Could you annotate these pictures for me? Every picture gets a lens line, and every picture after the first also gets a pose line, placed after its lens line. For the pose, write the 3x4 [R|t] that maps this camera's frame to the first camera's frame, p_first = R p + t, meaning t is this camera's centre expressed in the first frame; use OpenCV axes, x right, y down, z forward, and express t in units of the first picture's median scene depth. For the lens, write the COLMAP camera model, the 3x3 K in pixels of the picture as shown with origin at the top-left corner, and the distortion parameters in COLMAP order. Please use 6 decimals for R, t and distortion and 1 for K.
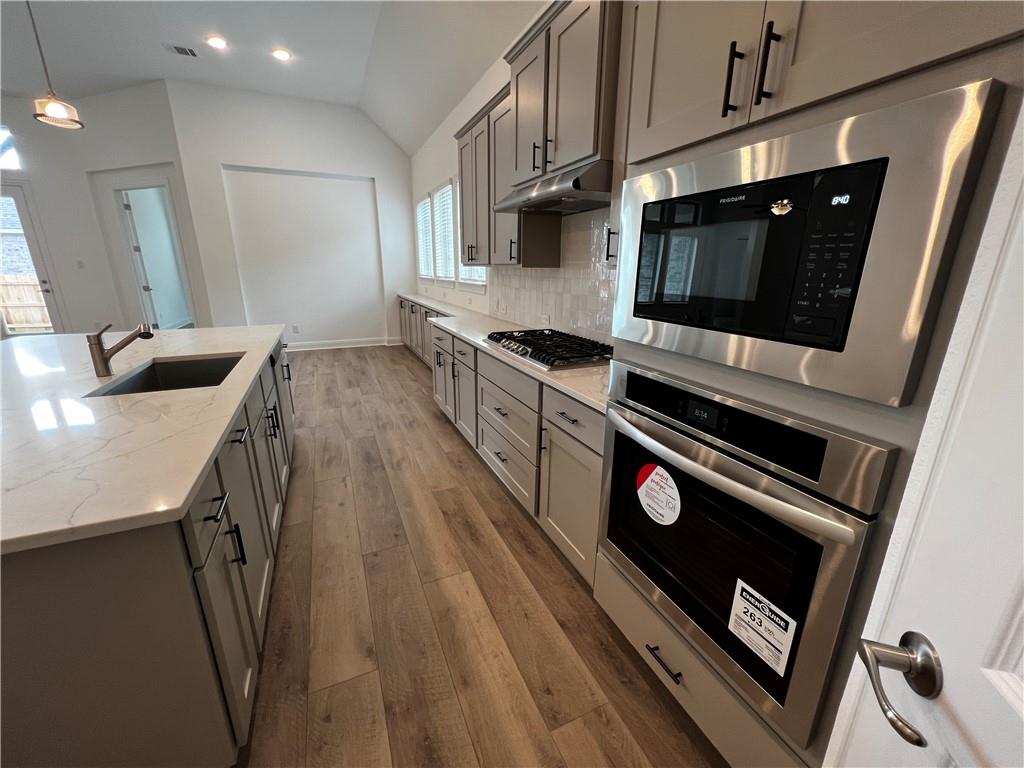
lens RADIAL K [[411.5, 0, 513.2], [0, 411.5, 385.2], [0, 0, 1]] dist [-0.006261, 0.001505]
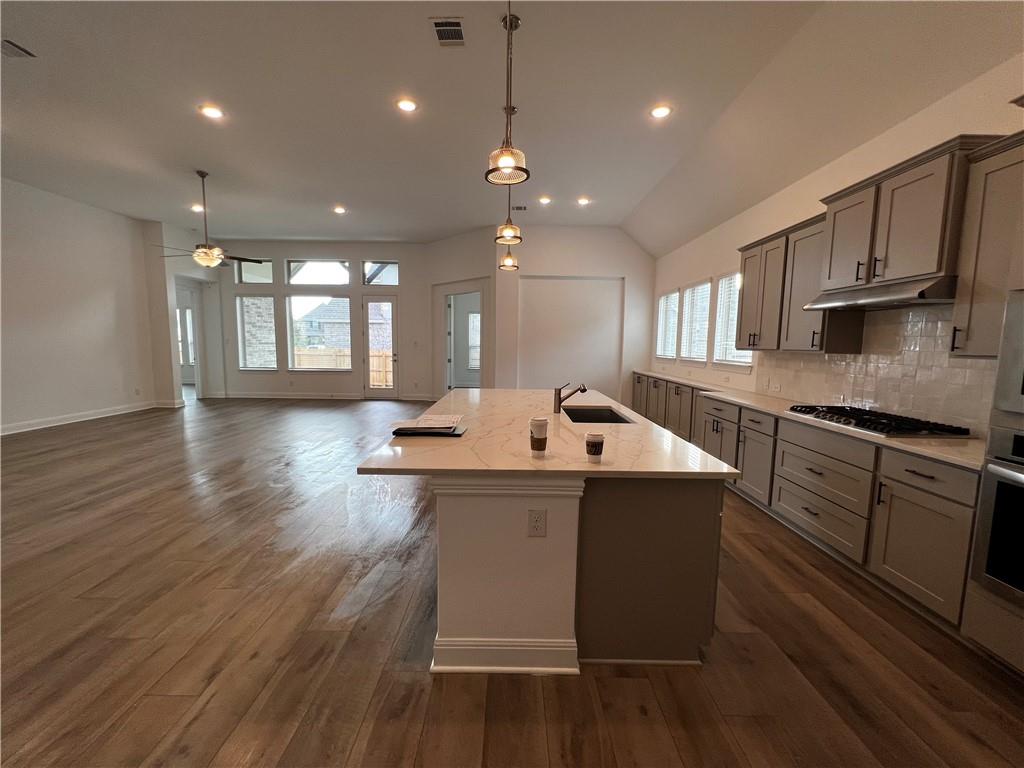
lens RADIAL K [[411.5, 0, 512.4], [0, 411.5, 385.2], [0, 0, 1]] dist [-0.006261, 0.001505]
pose [[0.912298, 0.047159, -0.406802, -0.302120], [-0.120978, 0.980050, -0.157693, 0.096309], [0.391249, 0.193077, 0.899803, -0.385835]]
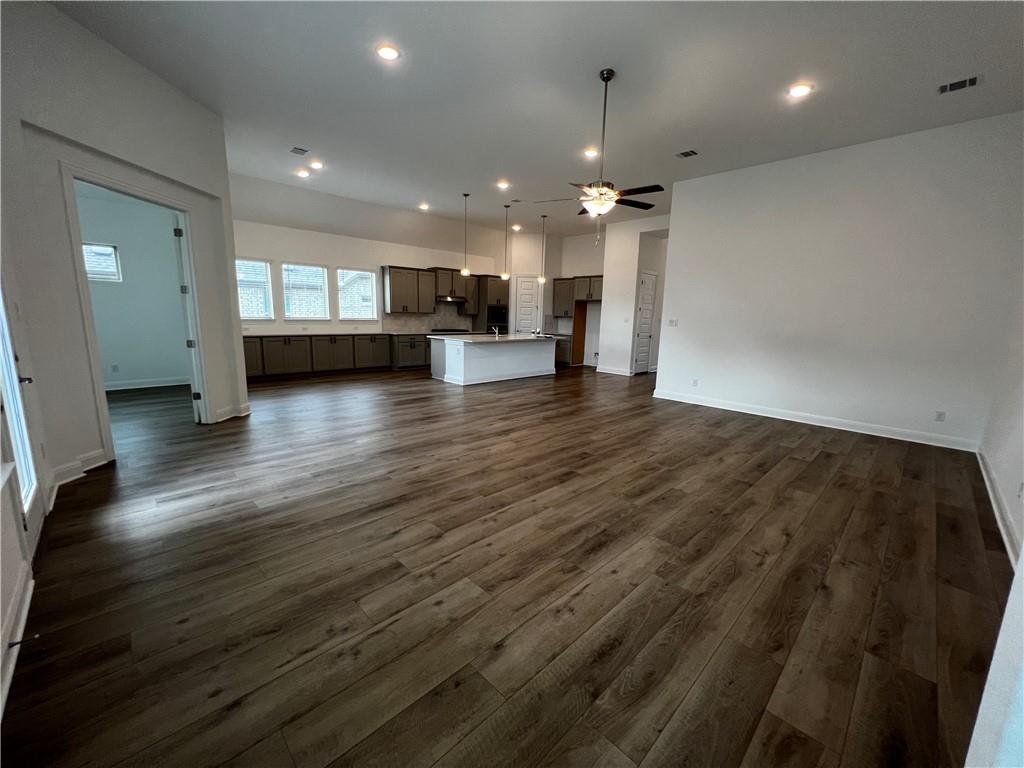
lens RADIAL K [[409.8, 0, 513.7], [0, 409.8, 388.2], [0, 0, 1]] dist [-0.004036, 0.001625]
pose [[-0.346492, -0.185664, 0.919496, -3.807093], [0.233555, 0.932274, 0.276255, -0.508669], [-0.908513, 0.310473, -0.279663, 1.569436]]
